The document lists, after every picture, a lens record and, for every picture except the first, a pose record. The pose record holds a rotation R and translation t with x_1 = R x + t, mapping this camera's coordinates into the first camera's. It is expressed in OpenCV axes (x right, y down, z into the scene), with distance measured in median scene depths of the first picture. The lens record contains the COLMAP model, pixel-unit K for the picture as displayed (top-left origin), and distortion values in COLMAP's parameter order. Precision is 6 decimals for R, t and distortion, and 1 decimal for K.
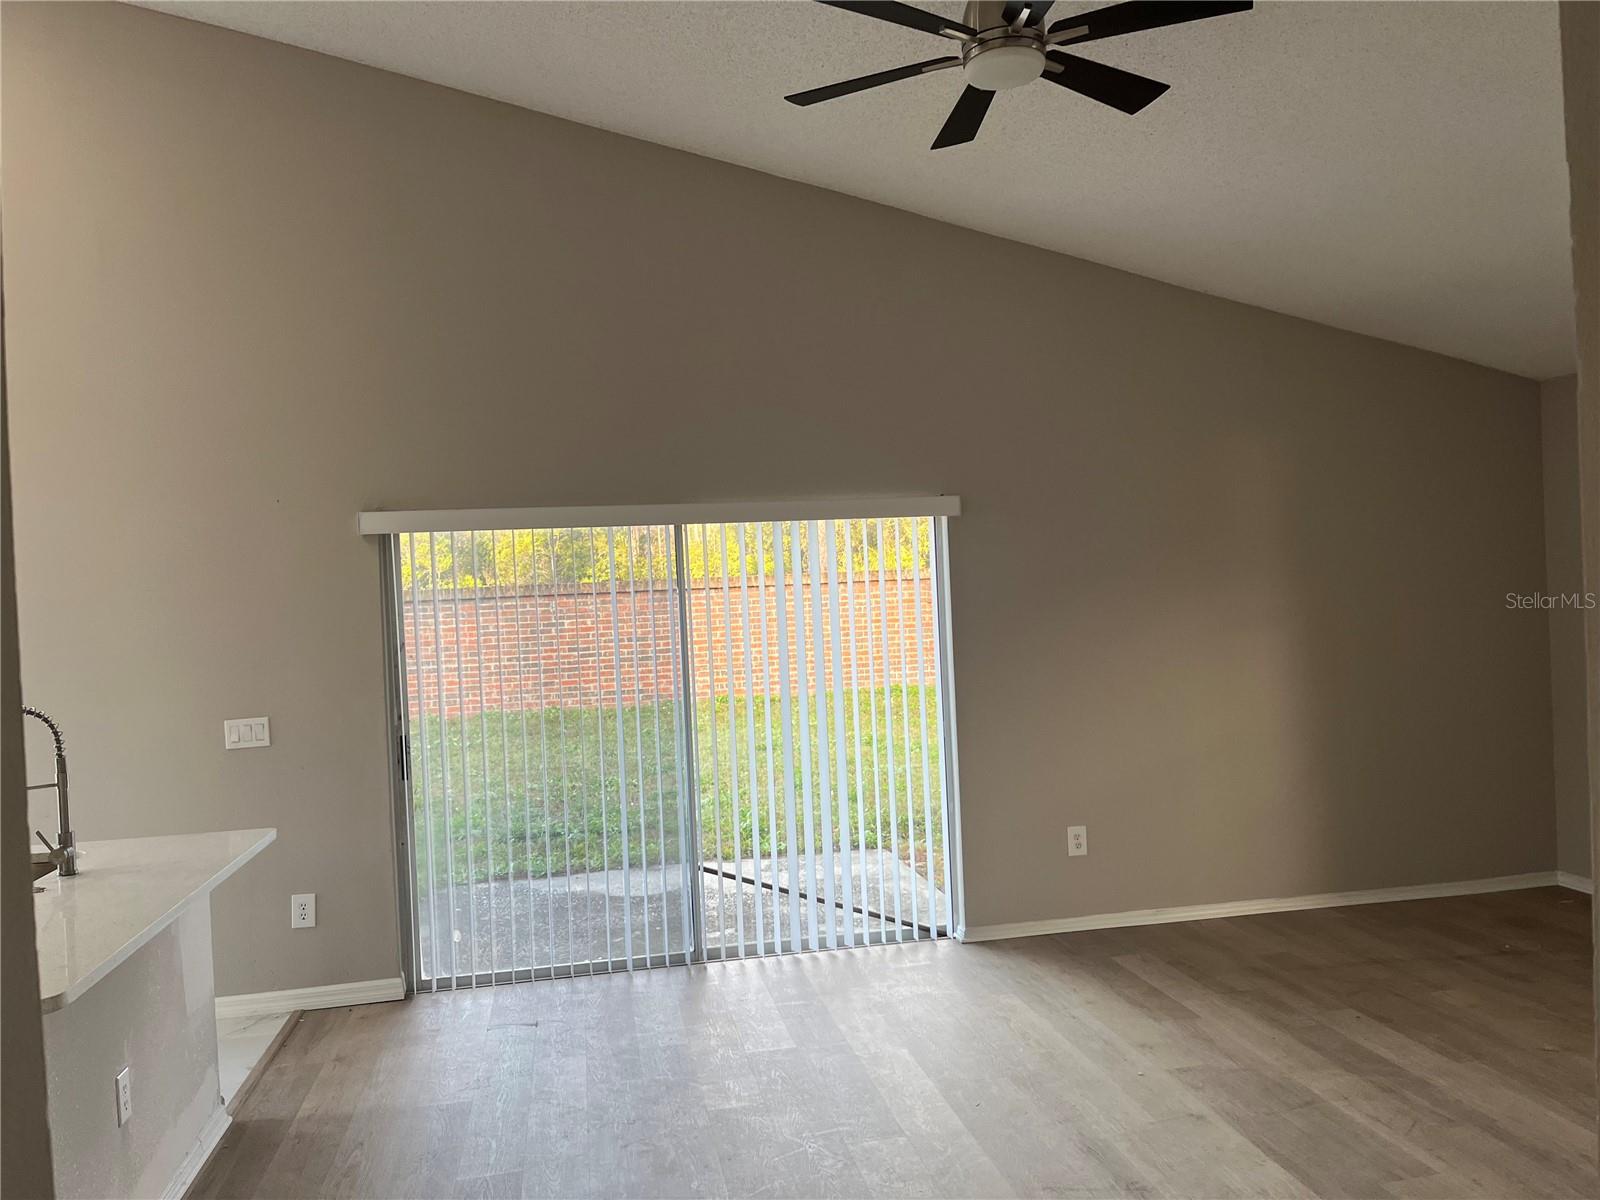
lens RADIAL K [[1209.9, 0, 800.0], [0, 1209.9, 600.0], [0, 0, 1]] dist [0.001449, -0.074849]
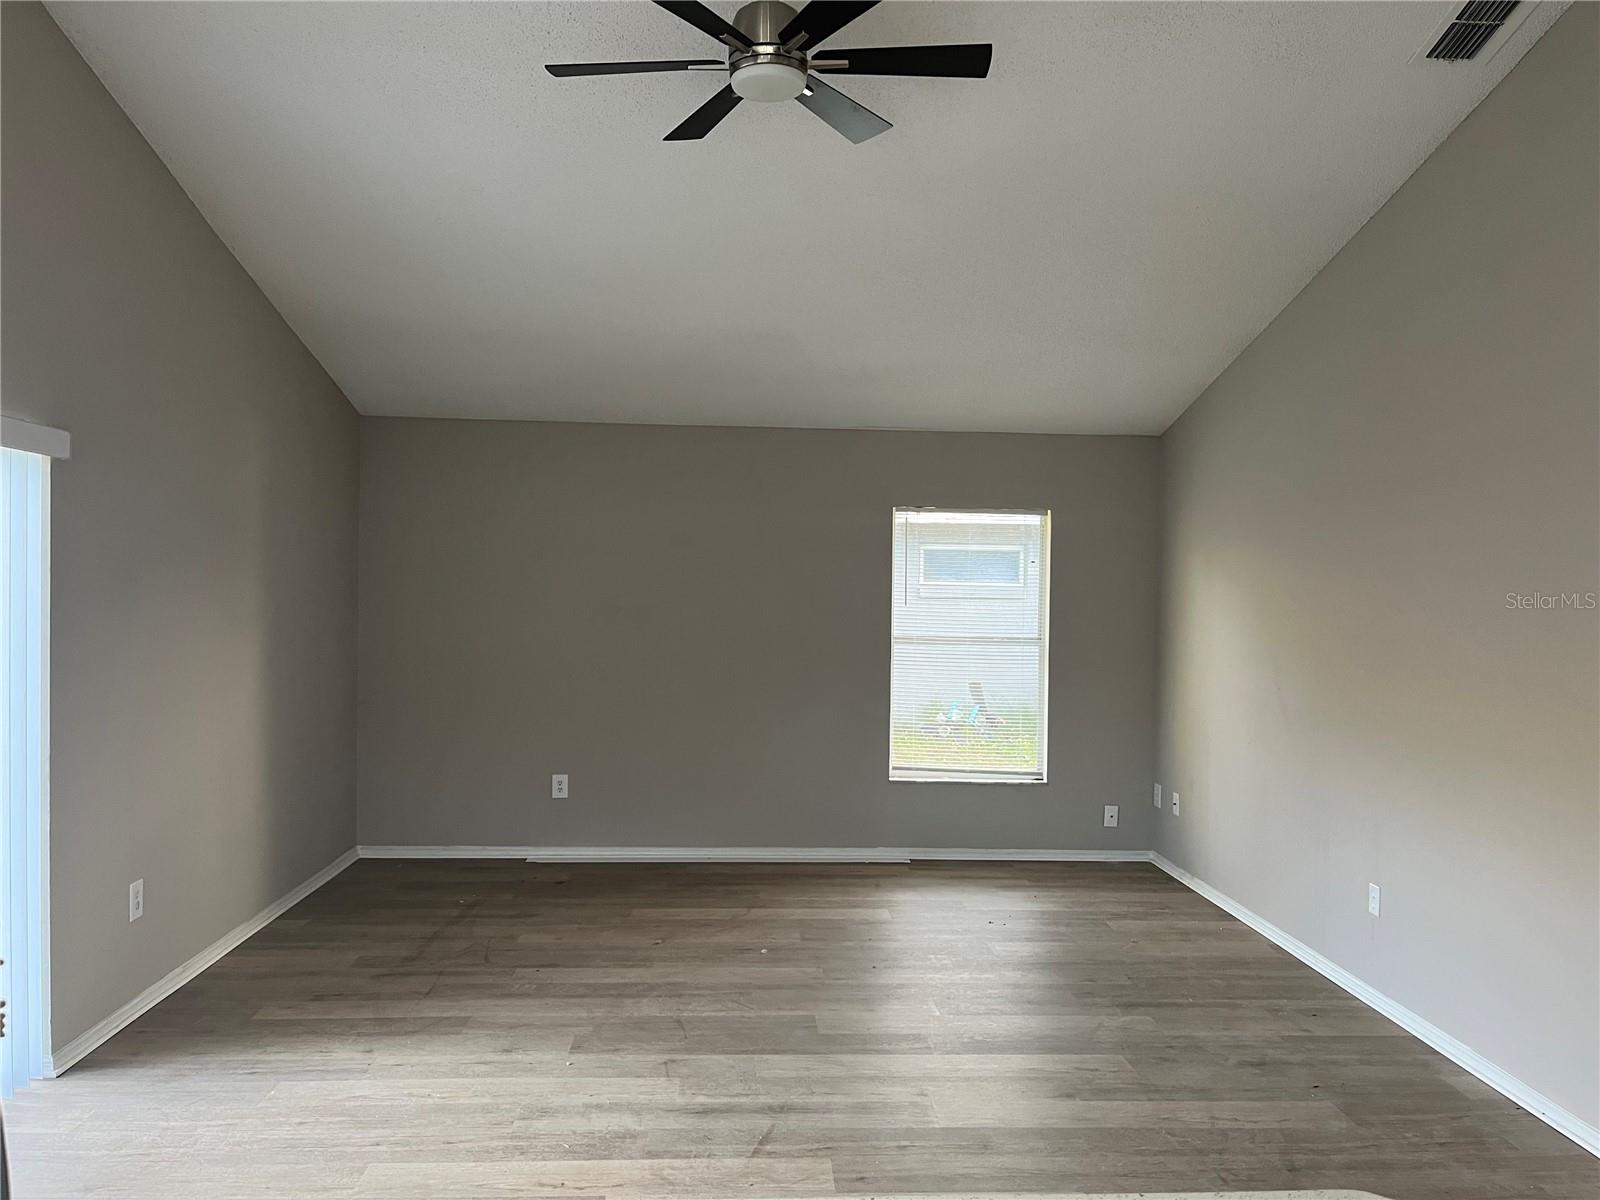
lens RADIAL K [[1209.9, 0, 800.0], [0, 1209.9, 600.0], [0, 0, 1]] dist [0.001449, -0.074849]
pose [[0.125576, 0.026834, 0.991721, -0.651061], [-0.000989, 0.999637, -0.026923, 0.038138], [-0.992084, 0.002400, 0.125557, 0.654227]]
